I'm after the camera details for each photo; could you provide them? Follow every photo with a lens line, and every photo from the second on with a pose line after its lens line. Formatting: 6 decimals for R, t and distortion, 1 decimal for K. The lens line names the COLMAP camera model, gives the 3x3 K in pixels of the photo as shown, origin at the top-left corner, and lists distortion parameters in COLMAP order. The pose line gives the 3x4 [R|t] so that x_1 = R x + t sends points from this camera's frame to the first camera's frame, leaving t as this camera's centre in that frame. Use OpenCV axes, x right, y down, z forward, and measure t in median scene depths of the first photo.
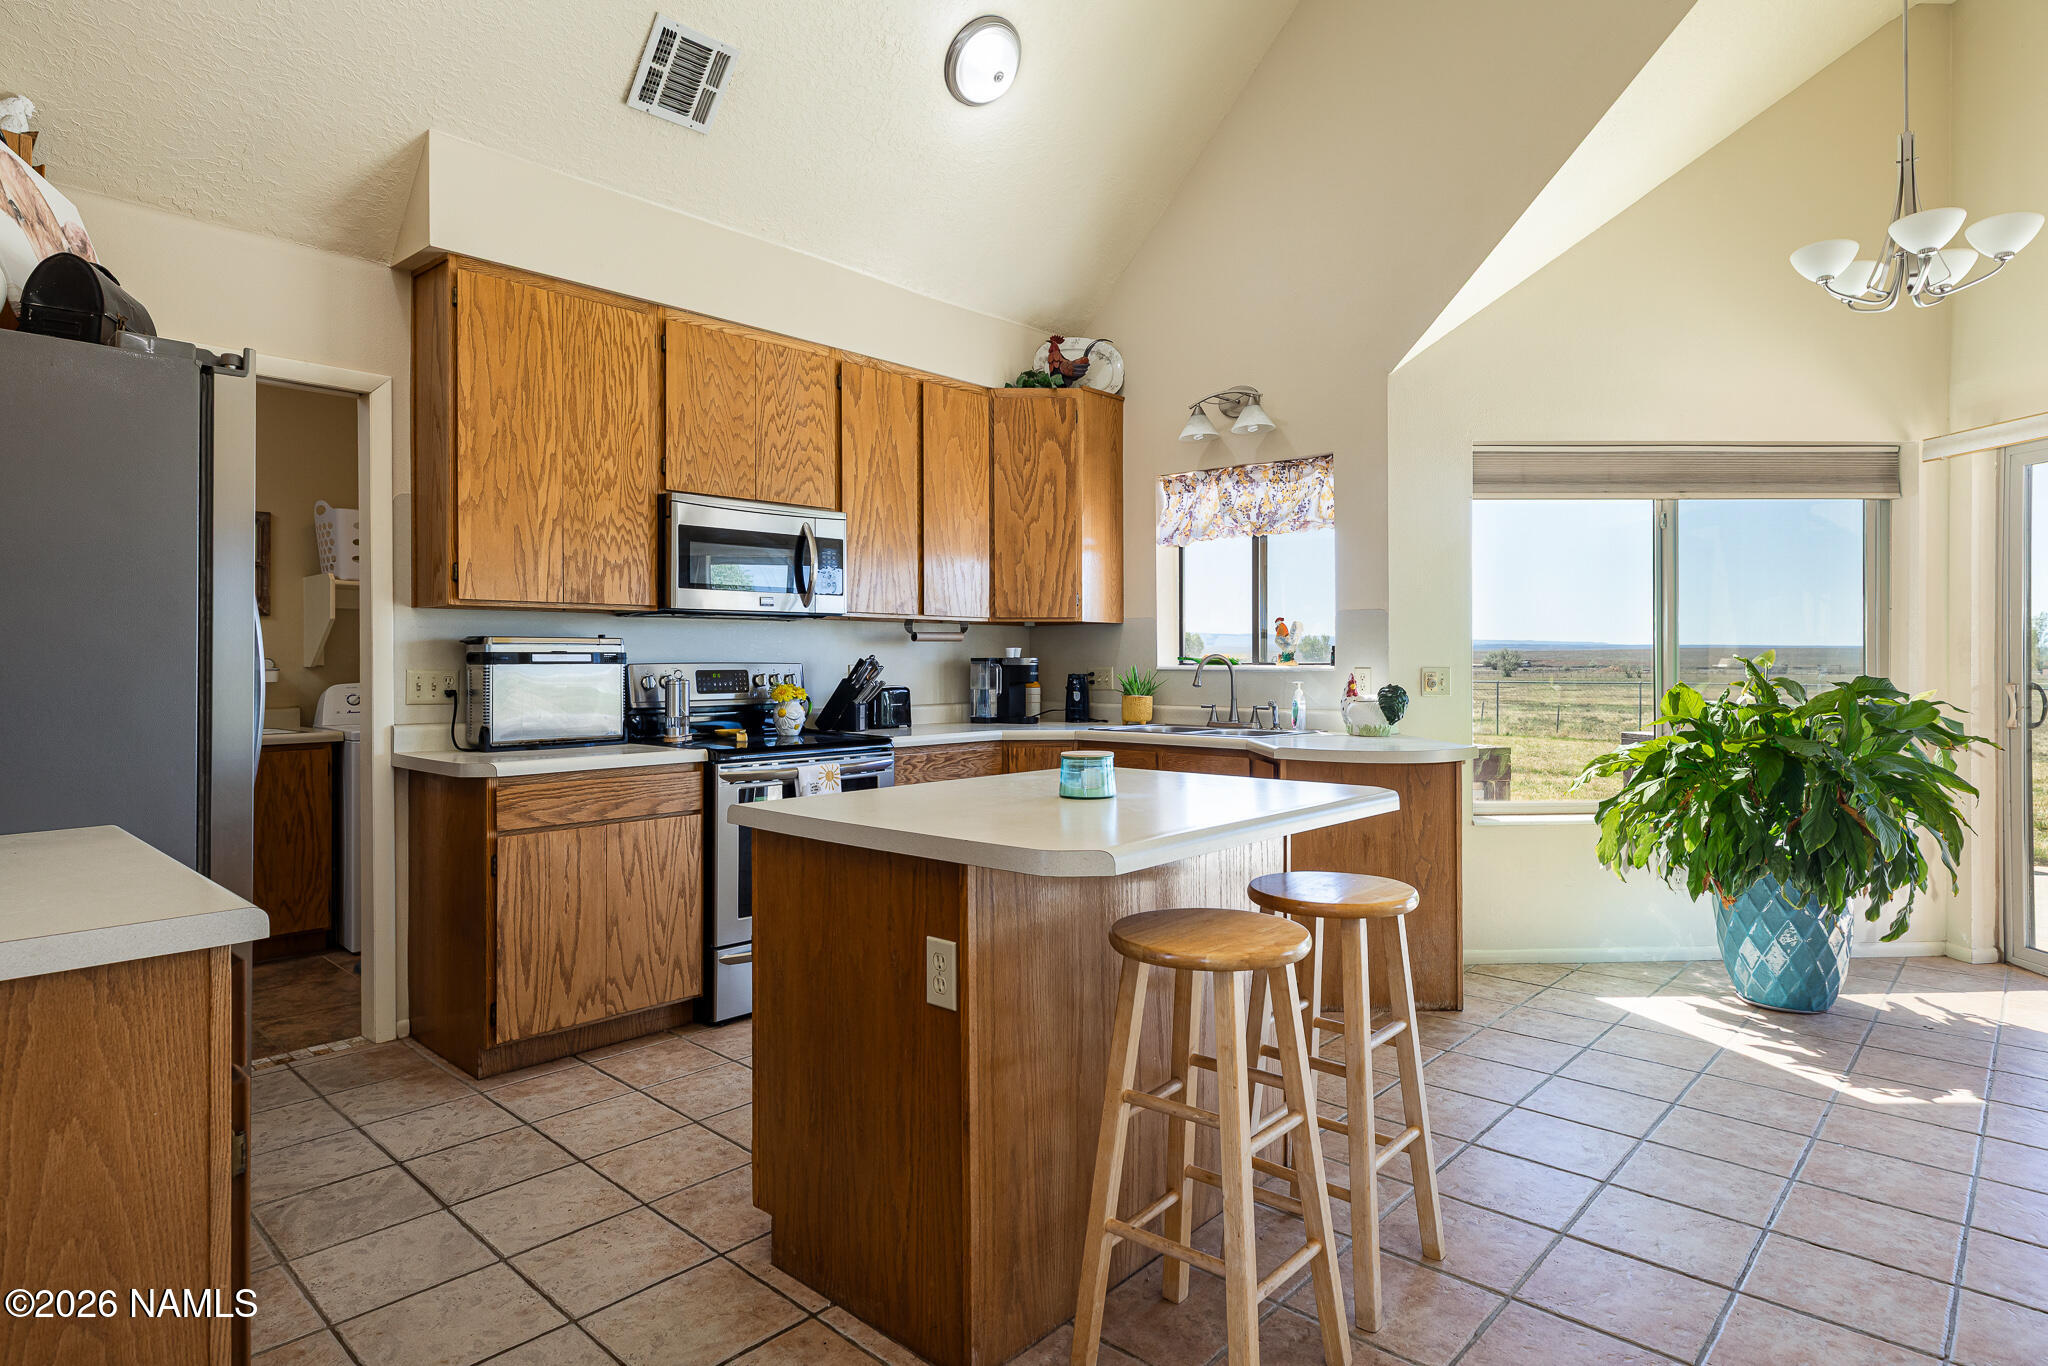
lens RADIAL K [[1108.6, 0, 1024.4], [0, 1108.6, 664.2], [0, 0, 1]] dist [0.004841, 0.001572]
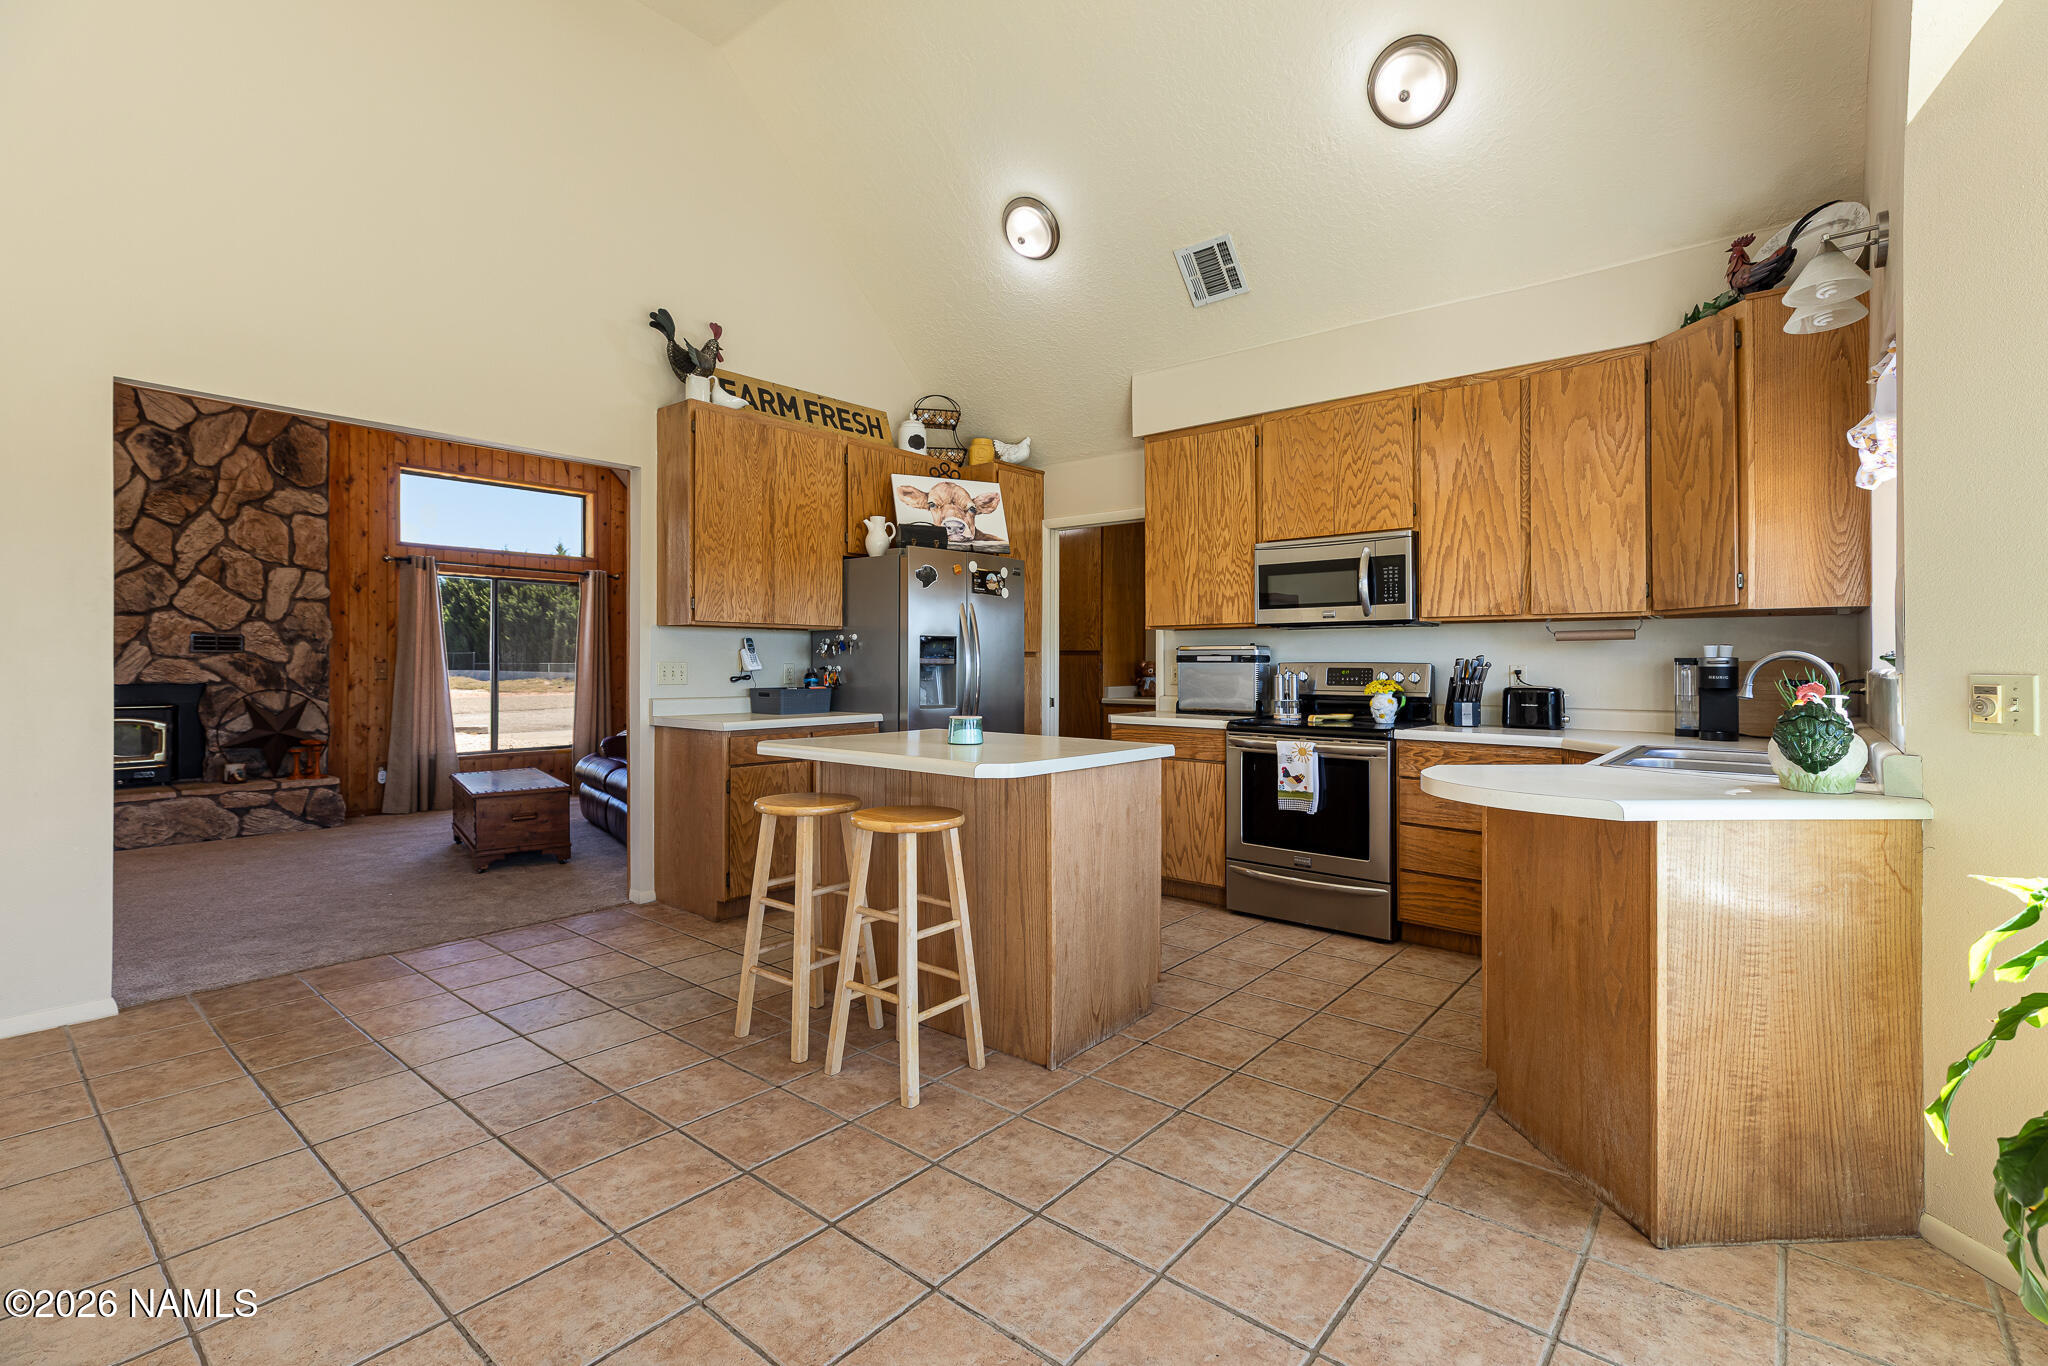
lens RADIAL K [[925.9, 0, 1024.5], [0, 925.9, 673.2], [0, 0, 1]] dist [0.003985, -0.000796]
pose [[0.054695, 0.013024, -0.998418, 0.792175], [-0.006479, 0.999899, 0.012688, 0.000161], [0.998482, 0.005775, 0.054773, 0.576936]]
